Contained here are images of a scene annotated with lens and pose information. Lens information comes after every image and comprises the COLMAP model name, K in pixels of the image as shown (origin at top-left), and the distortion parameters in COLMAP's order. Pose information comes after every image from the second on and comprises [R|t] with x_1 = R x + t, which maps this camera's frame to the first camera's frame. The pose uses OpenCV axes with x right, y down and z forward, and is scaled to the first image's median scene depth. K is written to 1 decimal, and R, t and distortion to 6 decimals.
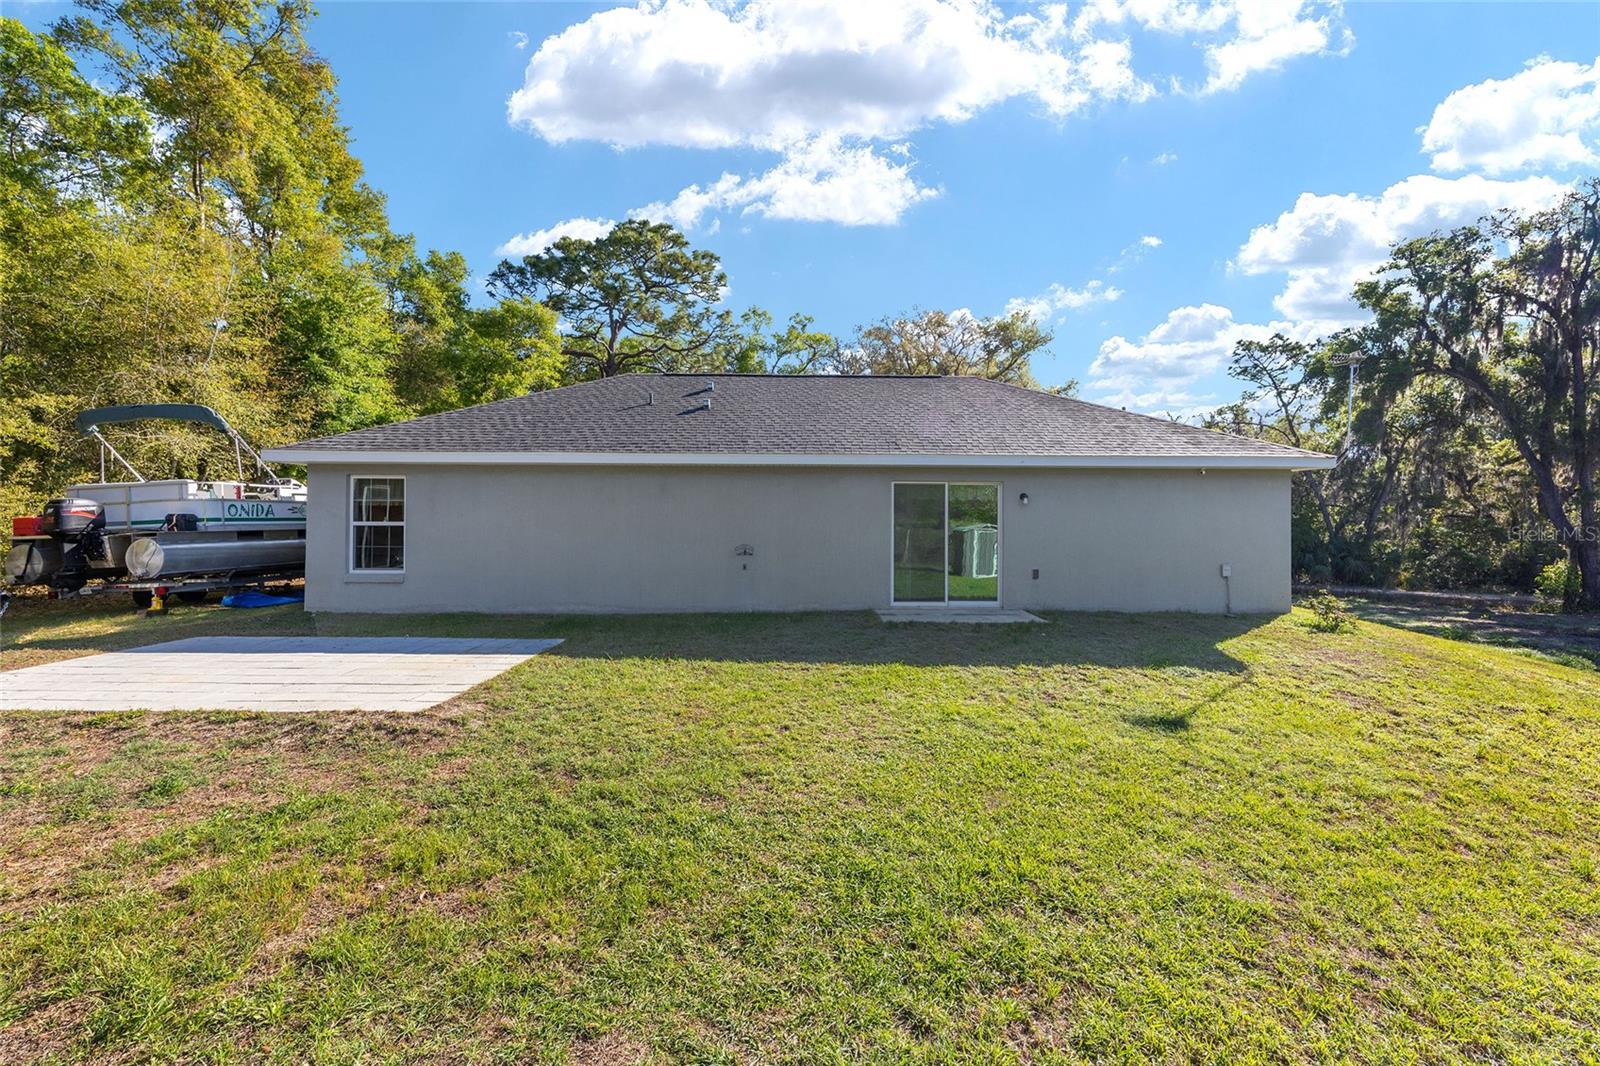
lens RADIAL K [[651.3, 0, 798.3], [0, 651.3, 517.1], [0, 0, 1]] dist [0.000275, 0.000194]
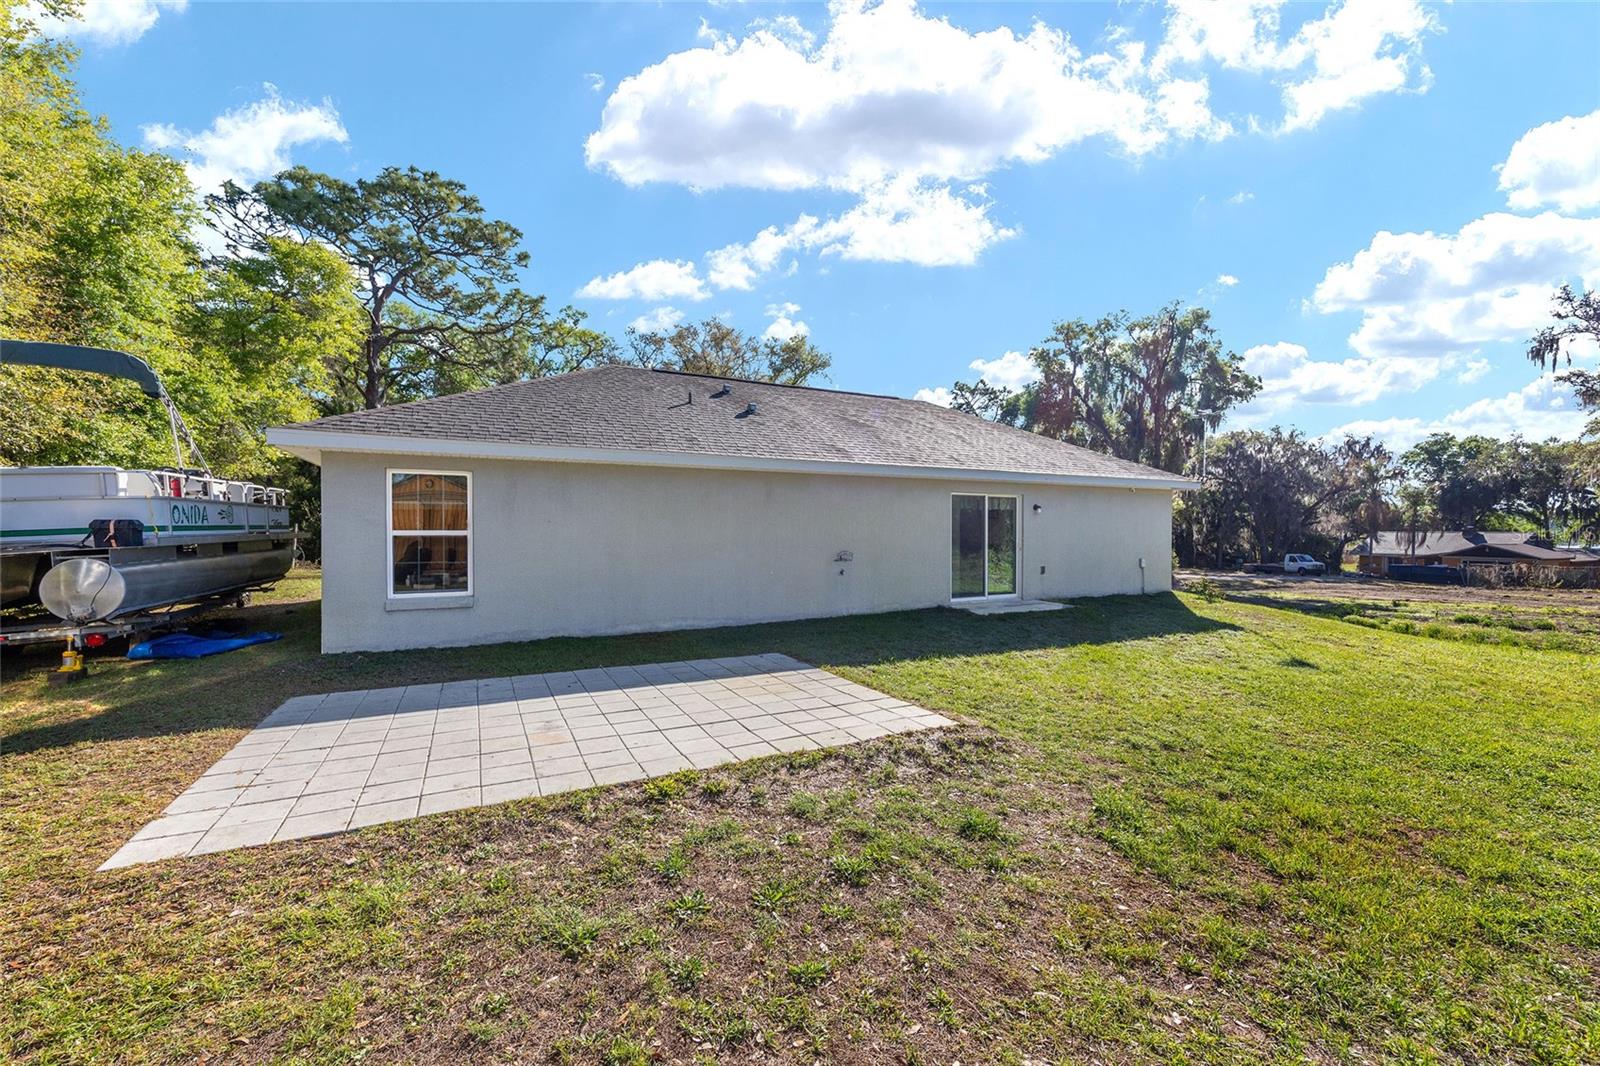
lens RADIAL K [[647.5, 0, 800.0], [0, 647.5, 533.0], [0, 0, 1]] dist [-0.000295, 0.000042]
pose [[0.893770, -0.007624, 0.448461, -0.557144], [0.002538, 0.999925, 0.011942, 0.002505], [-0.448518, -0.009535, 0.893723, 0.110097]]
